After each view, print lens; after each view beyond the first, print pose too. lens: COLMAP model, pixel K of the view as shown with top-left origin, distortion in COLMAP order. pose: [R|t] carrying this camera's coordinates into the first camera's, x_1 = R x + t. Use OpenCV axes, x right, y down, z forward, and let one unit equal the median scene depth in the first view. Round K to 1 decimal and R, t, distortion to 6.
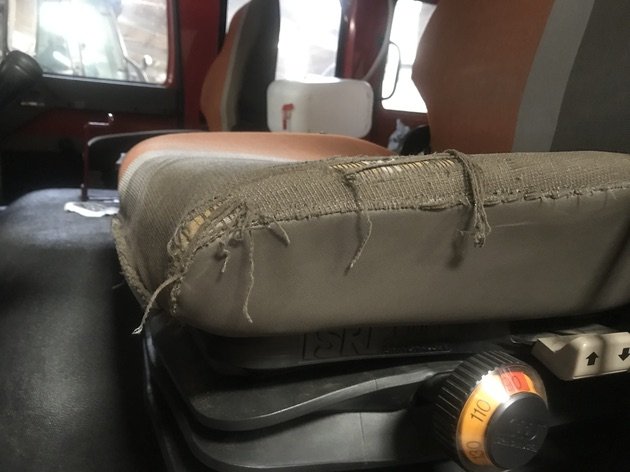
lens RADIAL K [[497.9, 0, 315.0], [0, 497.9, 236.0], [0, 0, 1]] dist [0.068687, -0.086204]
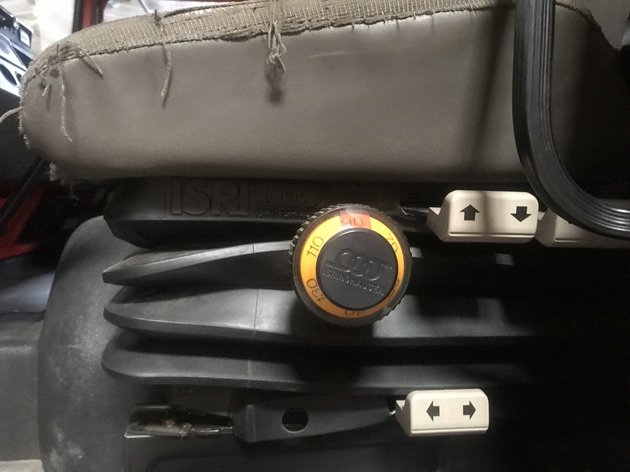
lens RADIAL K [[497.9, 0, 315.0], [0, 497.9, 236.0], [0, 0, 1]] dist [0.068687, -0.086204]
pose [[0.954091, -0.045196, -0.296086, 0.619742], [0.011183, 0.993236, -0.115576, 0.437884], [0.299307, 0.106959, 0.948143, 0.056136]]
